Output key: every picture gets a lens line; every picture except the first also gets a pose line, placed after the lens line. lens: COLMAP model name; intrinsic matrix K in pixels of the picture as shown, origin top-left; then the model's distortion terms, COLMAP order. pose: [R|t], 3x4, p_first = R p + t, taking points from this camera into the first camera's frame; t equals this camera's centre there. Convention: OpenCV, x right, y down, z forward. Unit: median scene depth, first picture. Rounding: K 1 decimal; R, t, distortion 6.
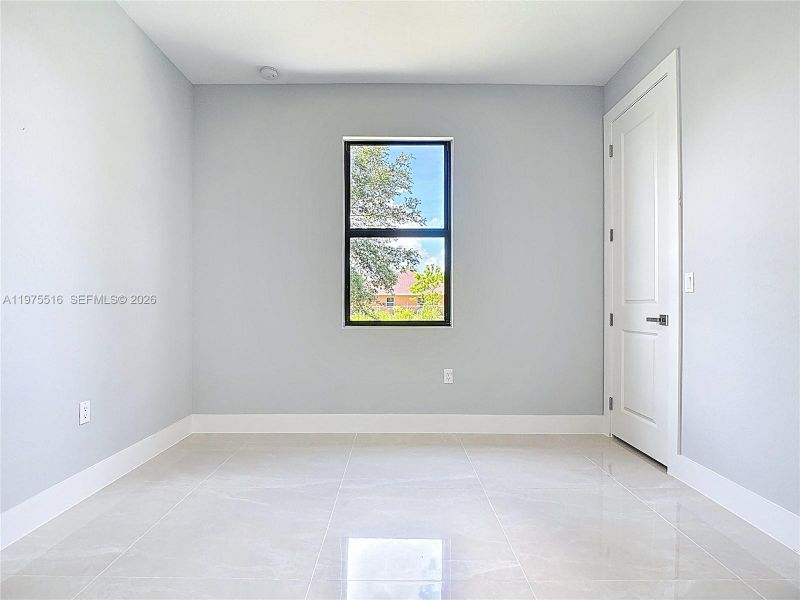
lens RADIAL K [[411.5, 0, 387.0], [0, 411.5, 303.7], [0, 0, 1]] dist [-0.000787, -0.000665]
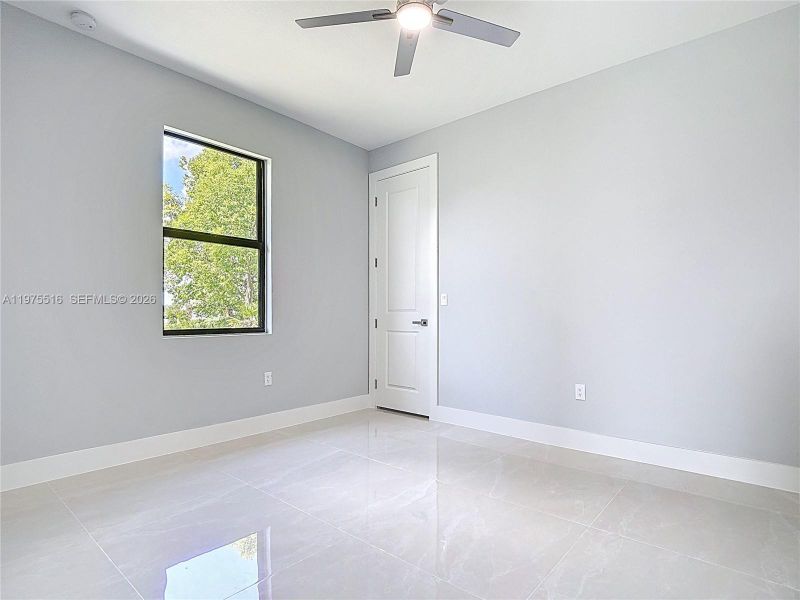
lens RADIAL K [[428.1, 0, 391.8], [0, 428.1, 306.6], [0, 0, 1]] dist [0.004907, -0.013335]
pose [[0.659181, 0.008689, 0.751934, -0.517259], [-0.005388, 0.999962, -0.006832, -0.007942], [-0.751965, 0.000452, 0.659203, 0.012392]]
